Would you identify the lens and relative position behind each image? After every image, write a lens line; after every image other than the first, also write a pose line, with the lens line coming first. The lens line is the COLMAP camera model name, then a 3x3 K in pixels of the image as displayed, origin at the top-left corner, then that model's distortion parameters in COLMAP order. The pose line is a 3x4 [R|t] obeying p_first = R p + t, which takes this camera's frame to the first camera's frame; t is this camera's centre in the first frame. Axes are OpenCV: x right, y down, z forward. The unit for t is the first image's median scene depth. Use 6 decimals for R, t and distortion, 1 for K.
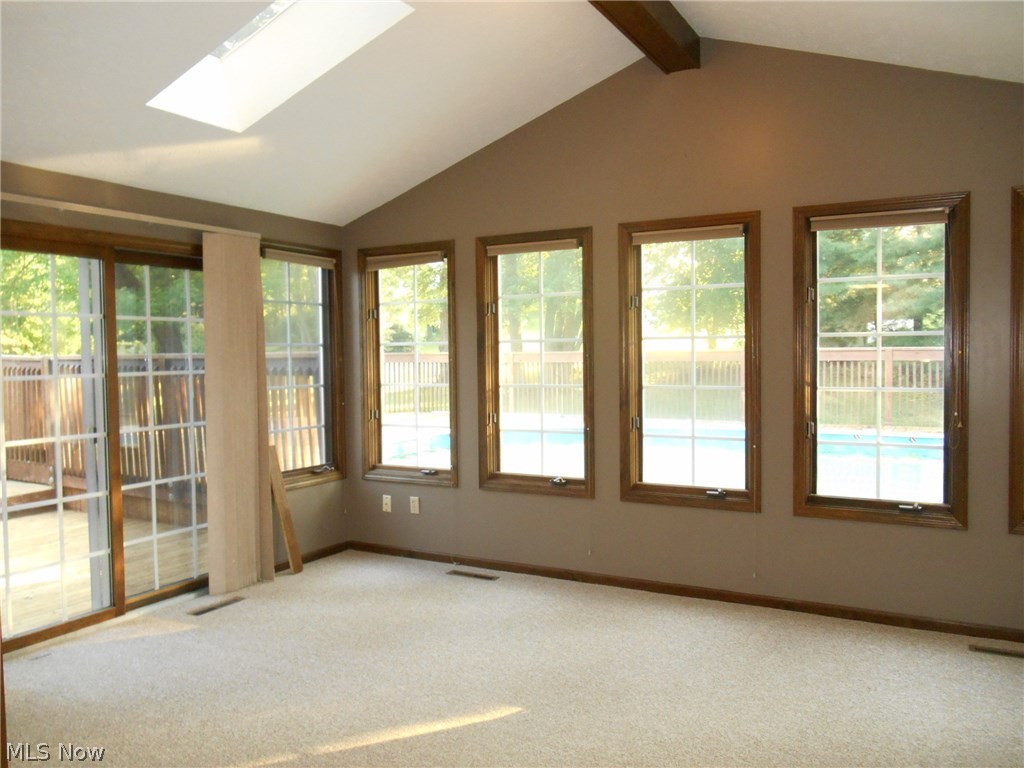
lens RADIAL K [[807.2, 0, 516.8], [0, 807.2, 381.2], [0, 0, 1]] dist [-0.009628, 0.003421]
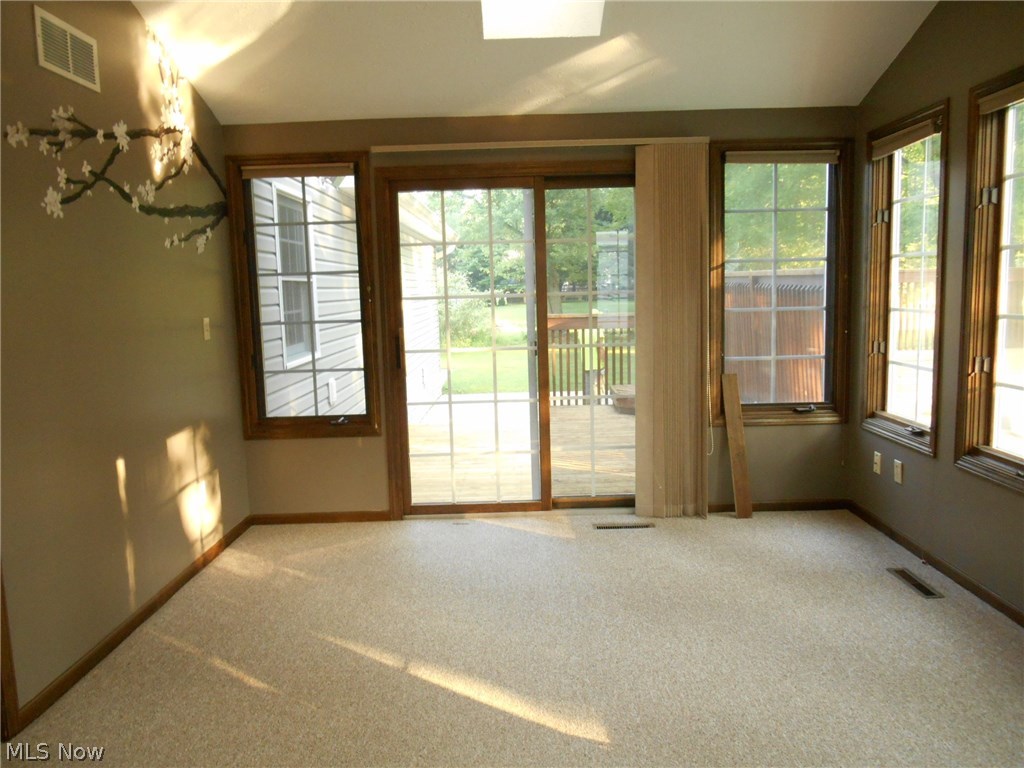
lens RADIAL K [[807.2, 0, 516.8], [0, 807.2, 381.2], [0, 0, 1]] dist [-0.009628, 0.003421]
pose [[0.482735, 0.103331, -0.869649, 0.396321], [-0.009929, 0.993597, 0.112547, -0.012285], [0.875710, -0.045695, 0.480670, 0.382327]]
